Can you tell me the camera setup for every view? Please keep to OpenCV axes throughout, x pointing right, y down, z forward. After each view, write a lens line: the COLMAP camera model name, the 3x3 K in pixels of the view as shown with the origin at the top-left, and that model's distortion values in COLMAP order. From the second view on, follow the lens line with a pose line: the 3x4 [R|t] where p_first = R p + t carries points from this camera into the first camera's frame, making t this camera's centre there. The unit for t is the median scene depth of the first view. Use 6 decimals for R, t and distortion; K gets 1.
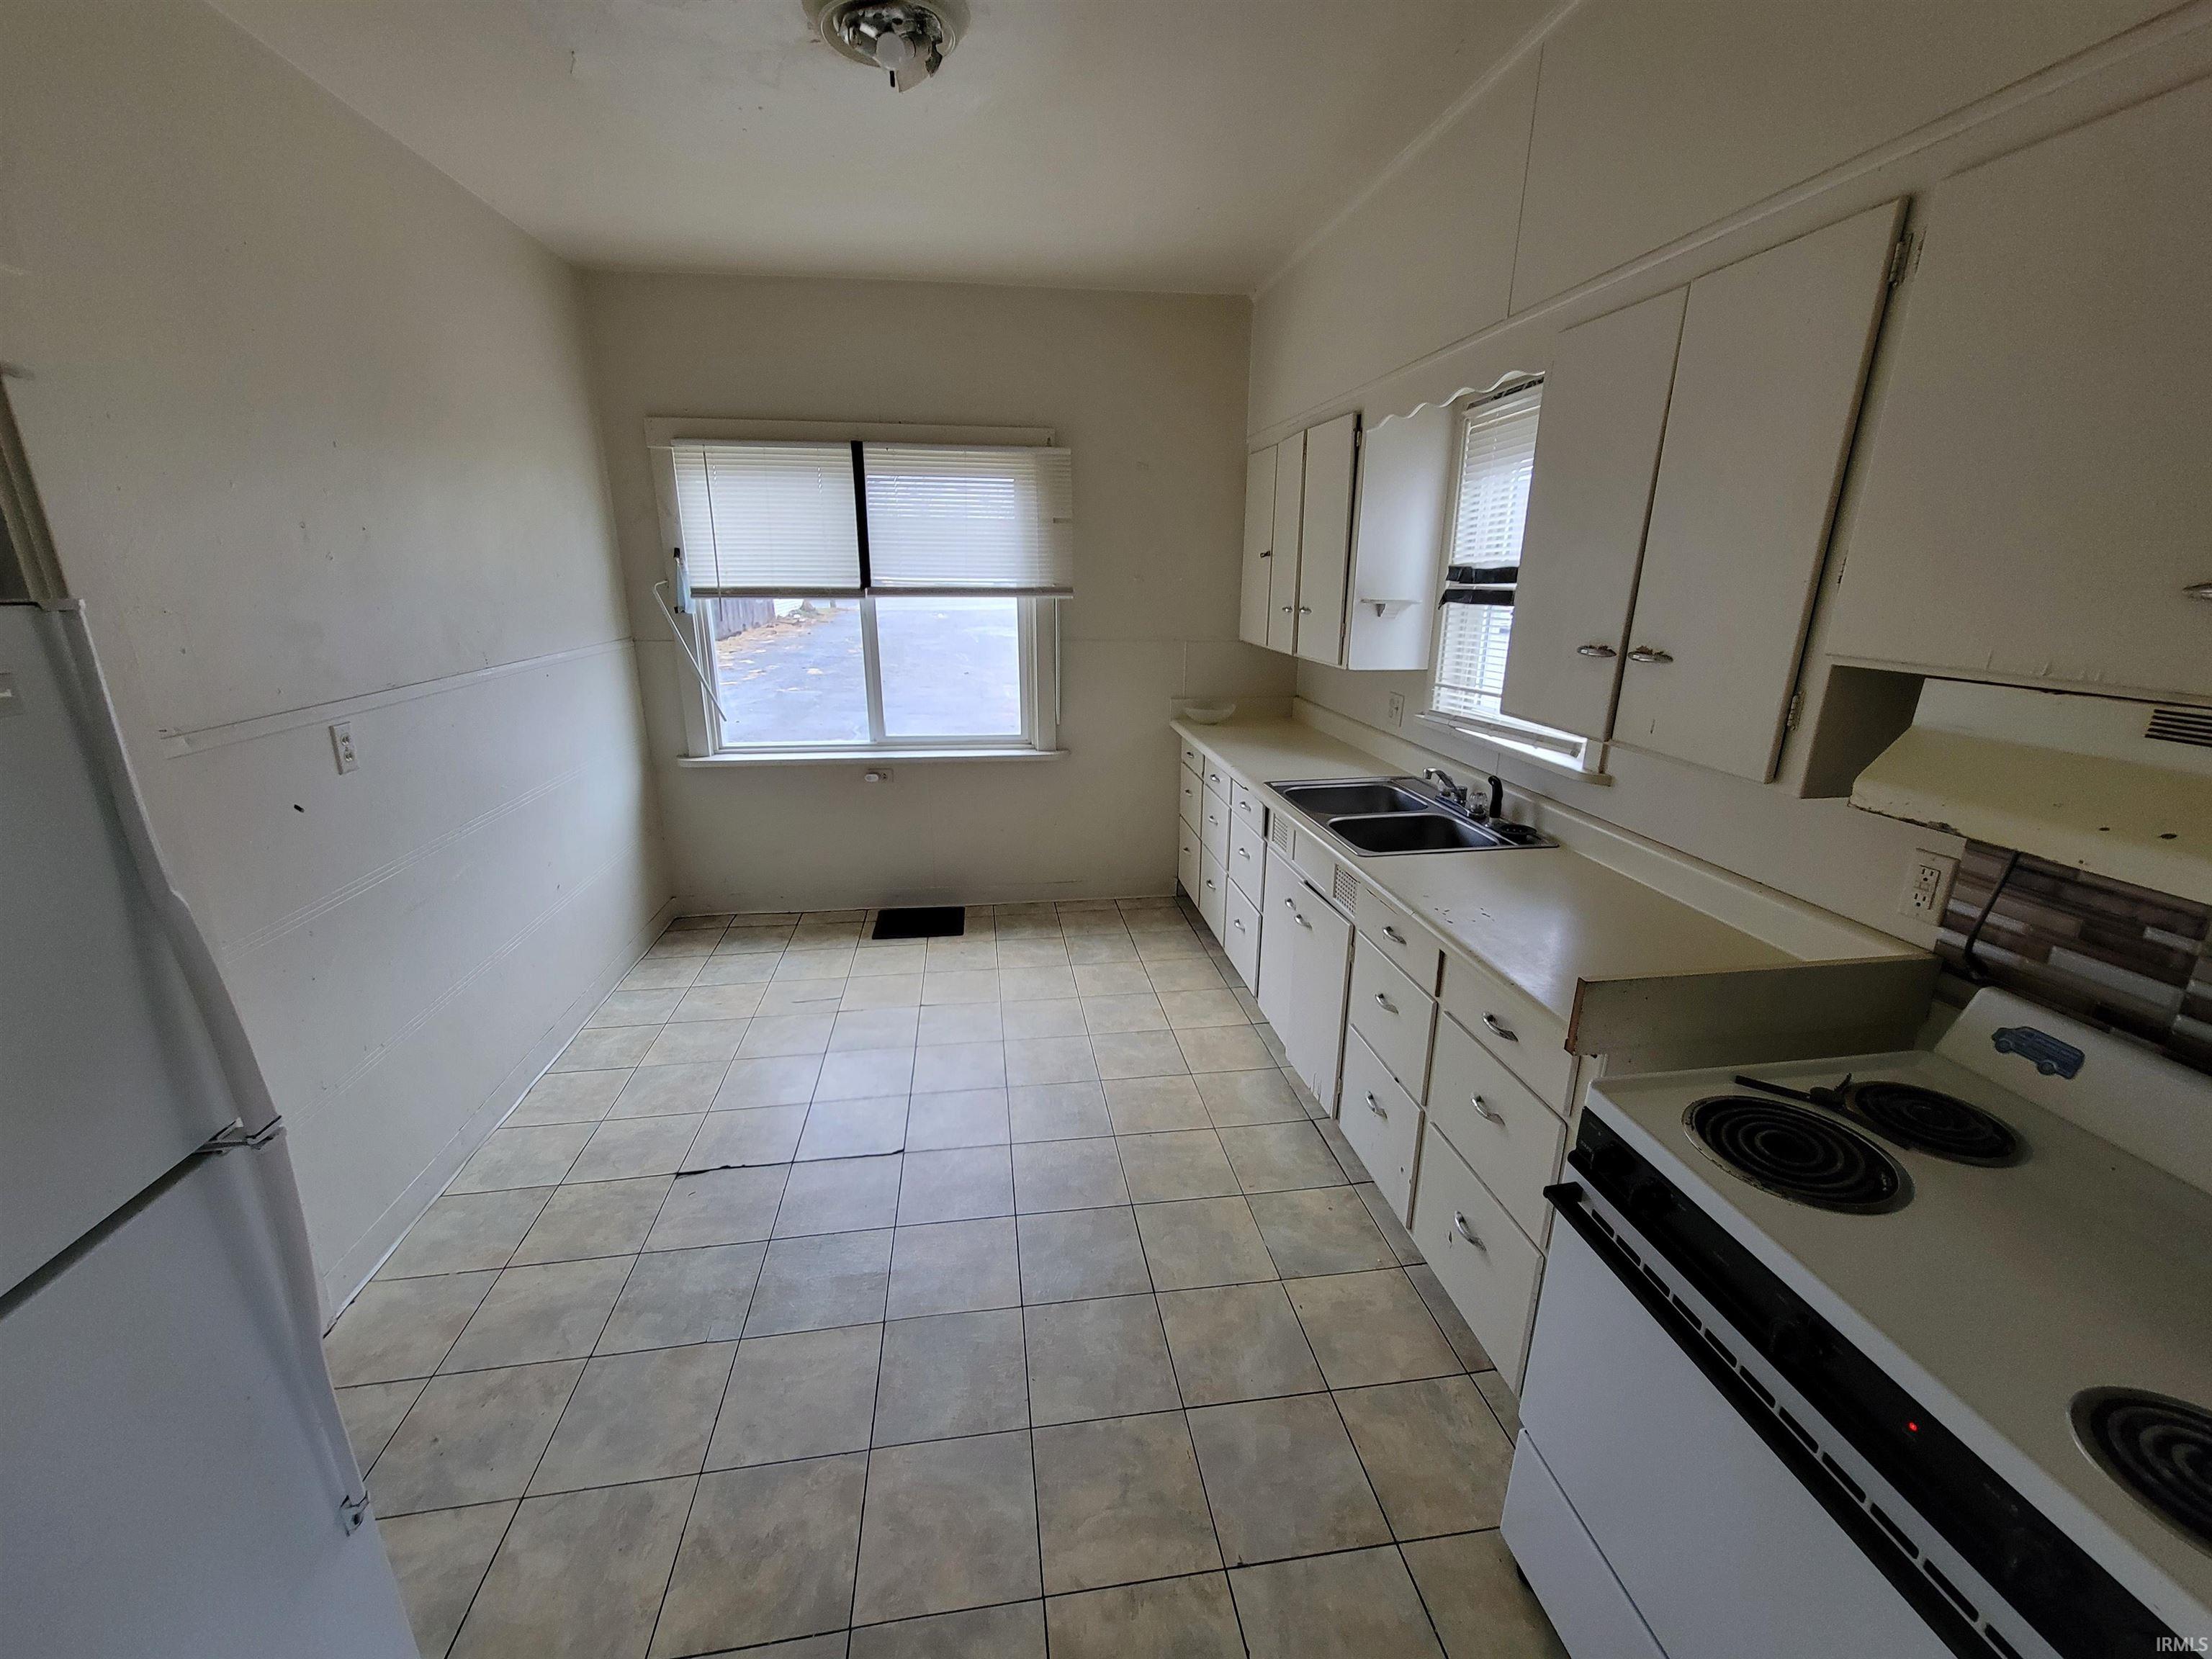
lens RADIAL K [[898.9, 0, 1105.1], [0, 898.9, 844.7], [0, 0, 1]] dist [-0.002813, -0.000005]
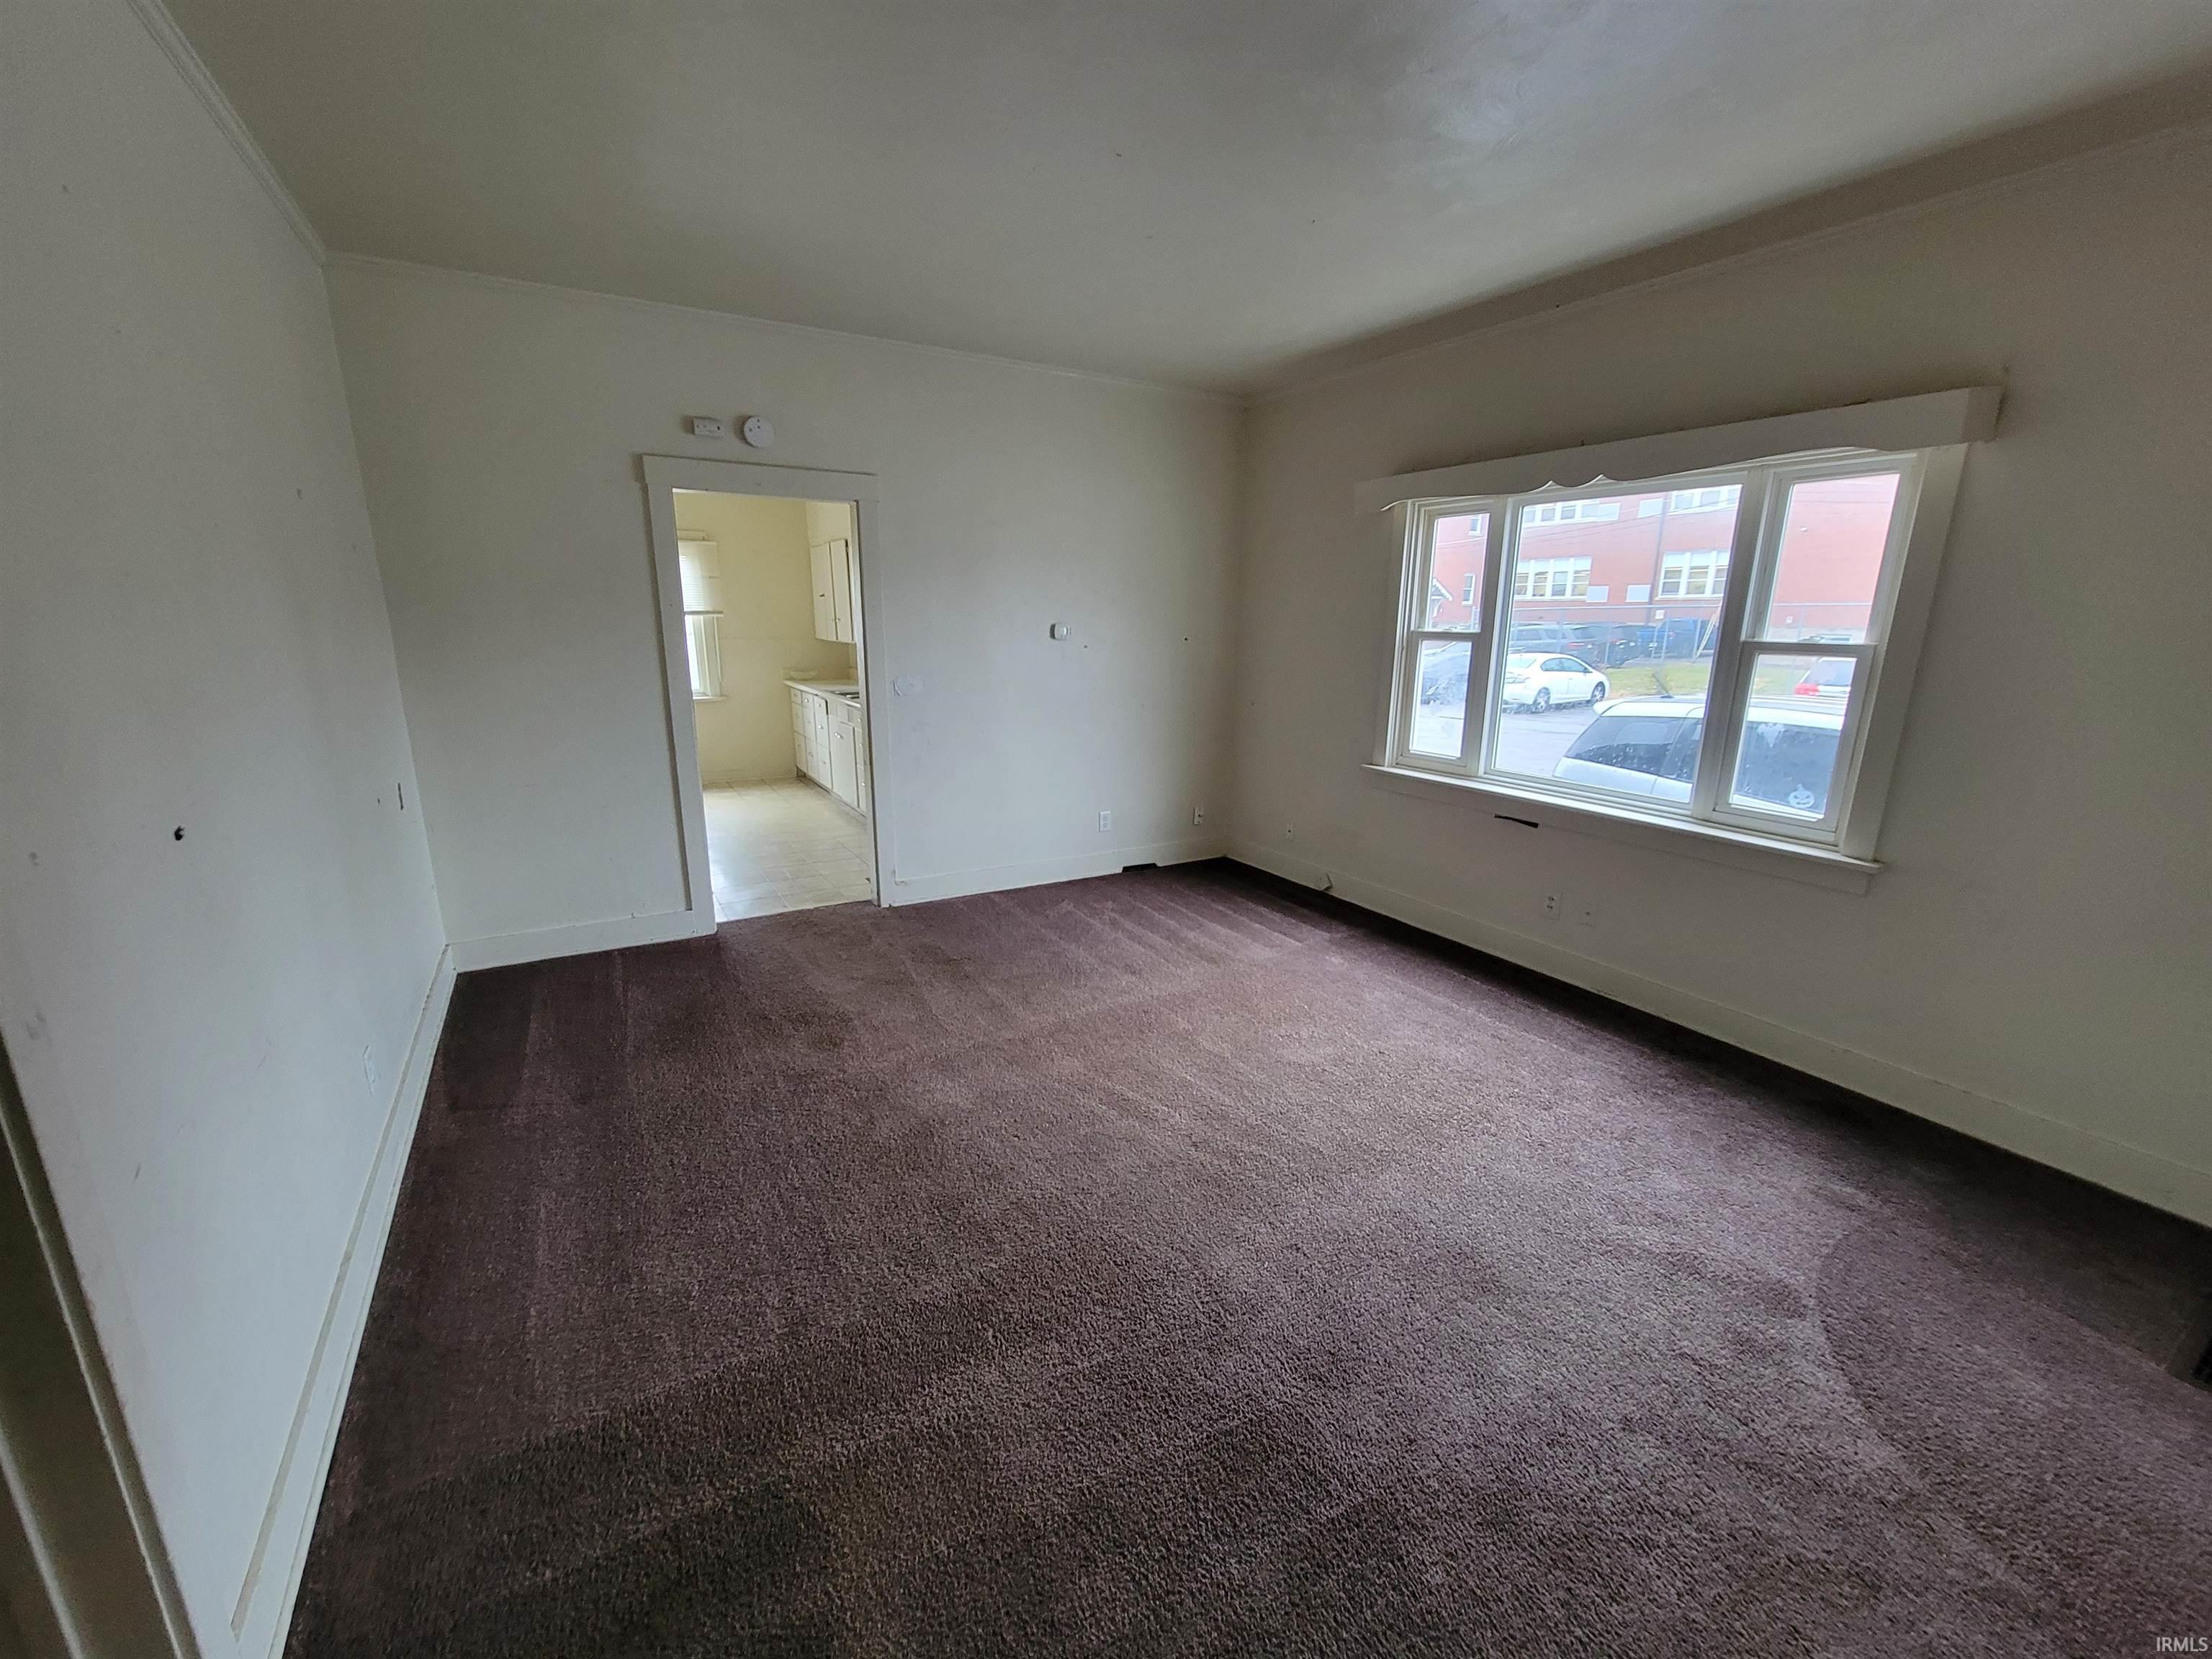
lens RADIAL K [[898.9, 0, 1116.0], [0, 898.9, 842.5], [0, 0, 1]] dist [-0.002813, -0.000005]
pose [[0.914284, -0.092247, 0.394431, -0.165076], [0.105772, 0.994310, -0.012634, 0.745894], [-0.391021, 0.053271, 0.918839, -2.502450]]
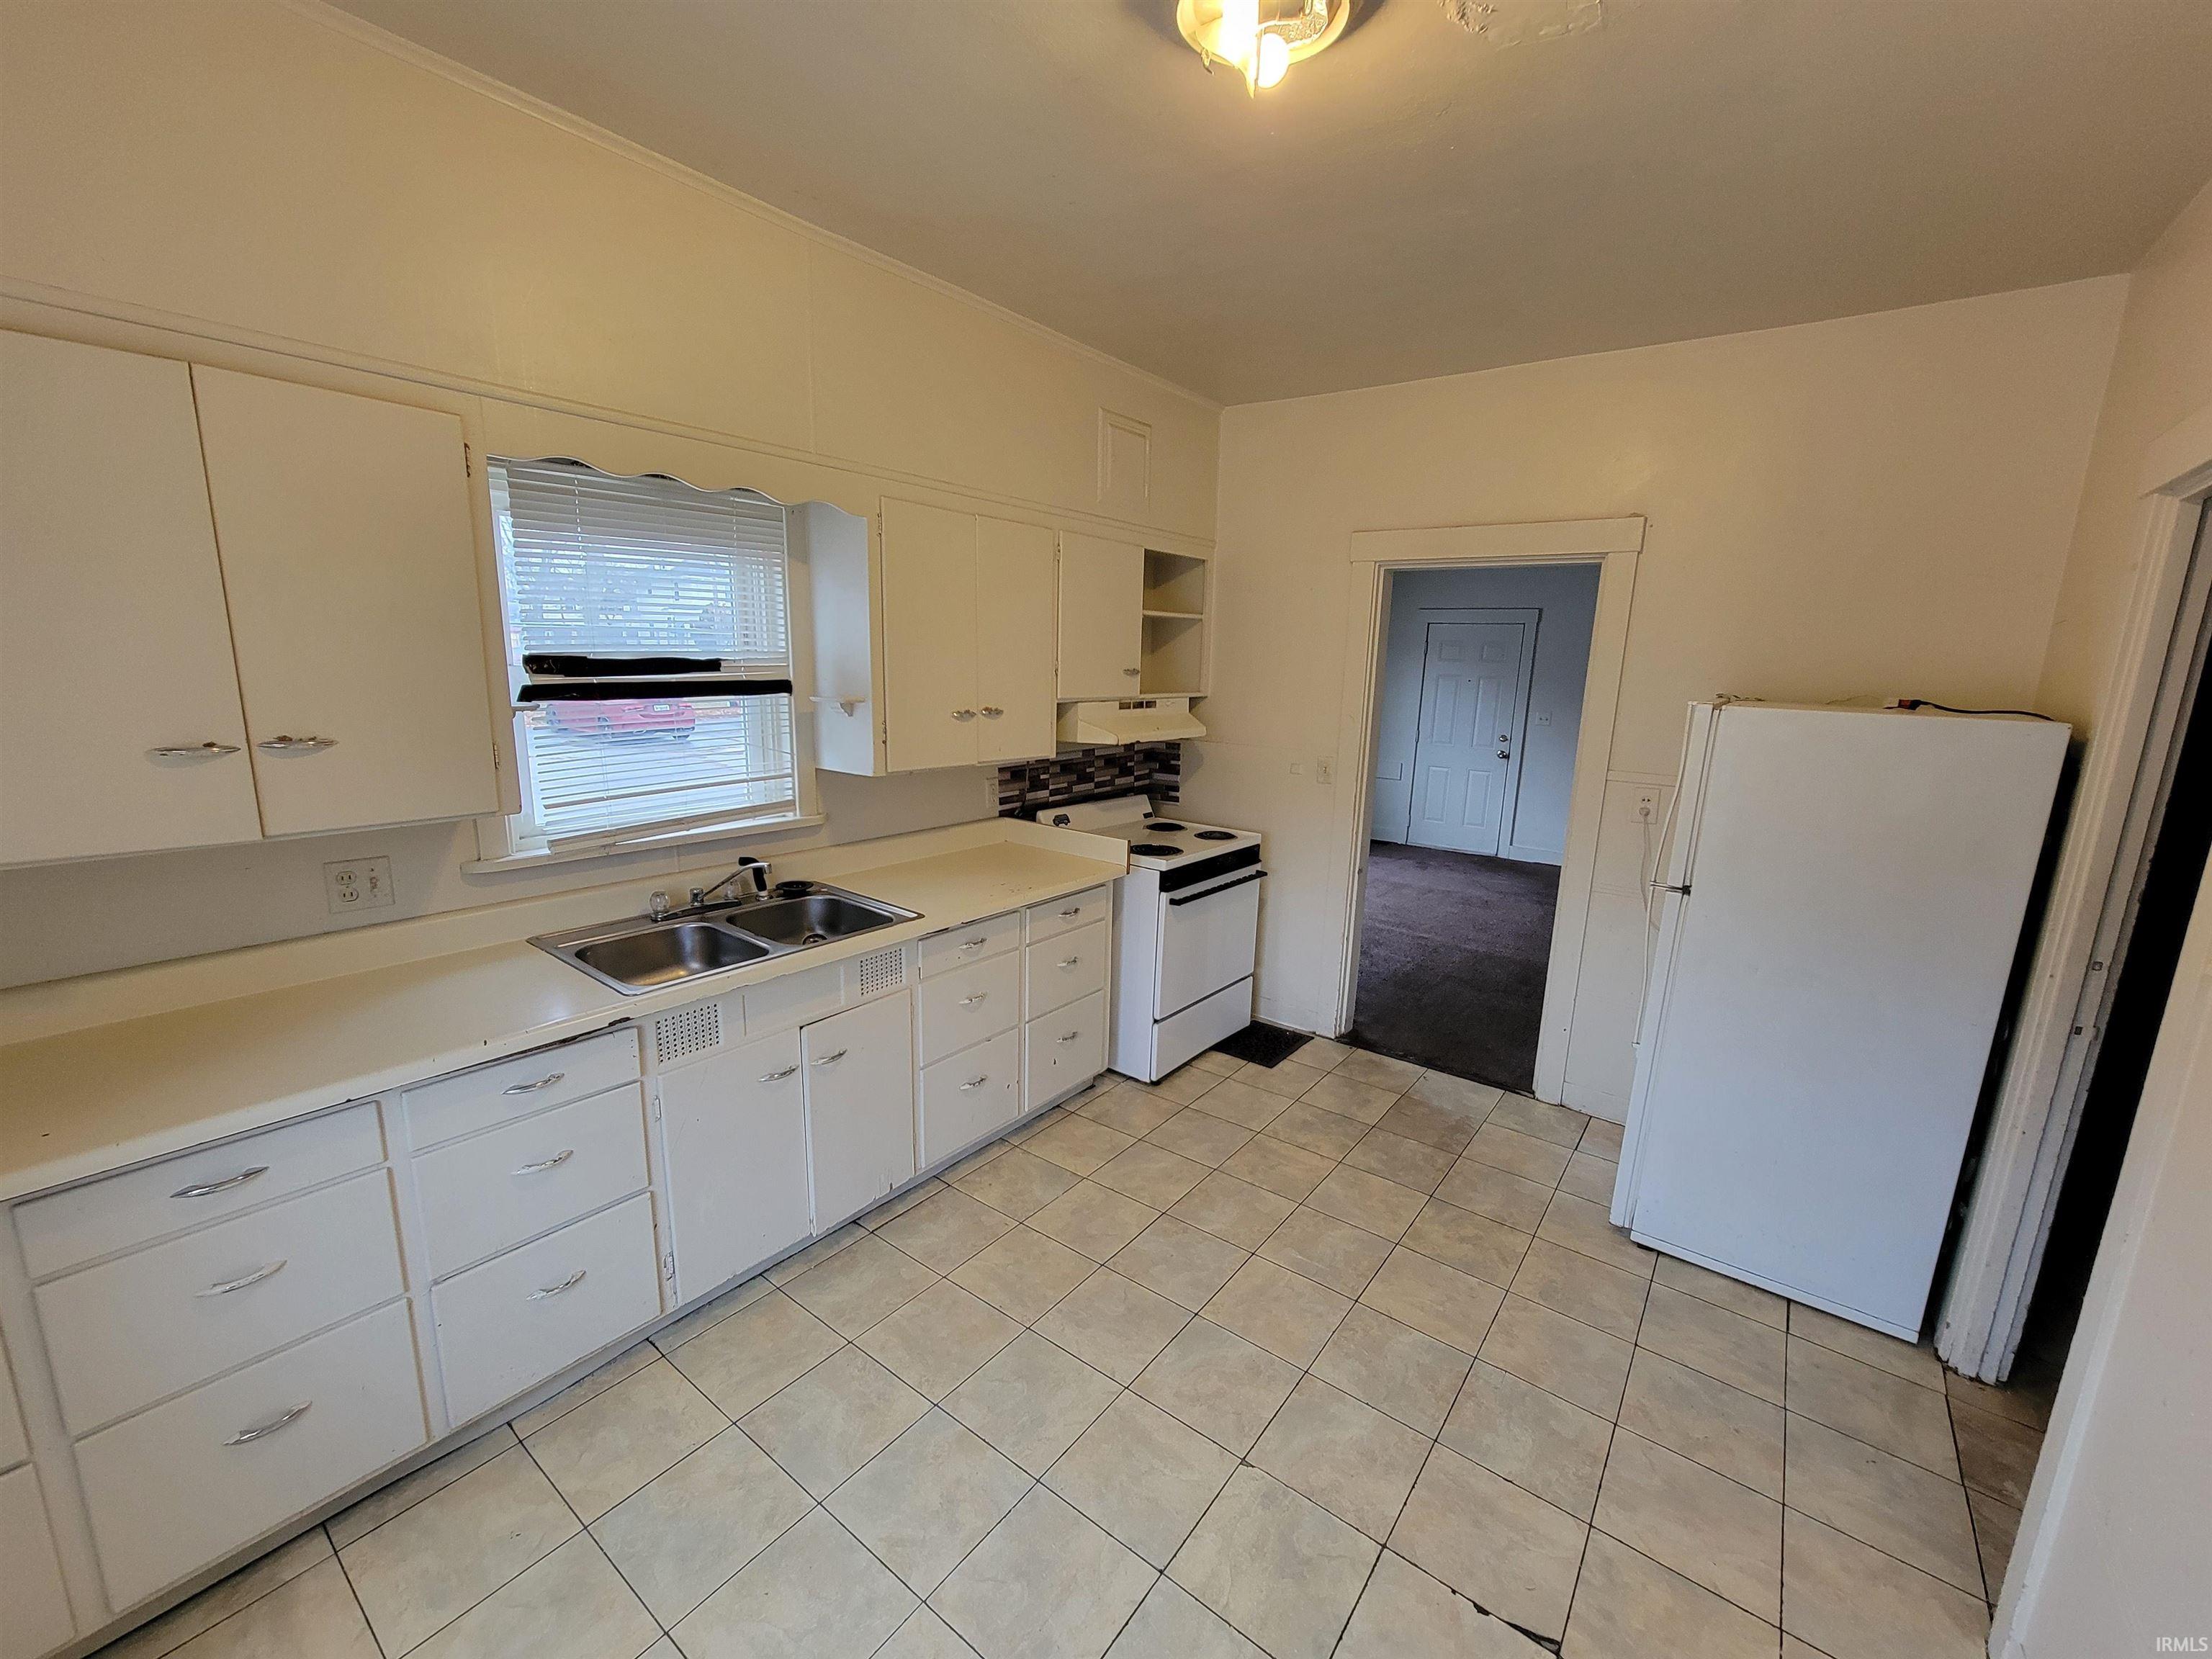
lens RADIAL K [[898.9, 0, 1118.3], [0, 898.9, 846.3], [0, 0, 1]] dist [-0.002813, -0.000005]
pose [[-0.706321, -0.172207, 0.686626, -0.773217], [0.177451, 0.895917, 0.407239, -0.577086], [-0.685289, 0.409484, -0.602247, 1.769161]]
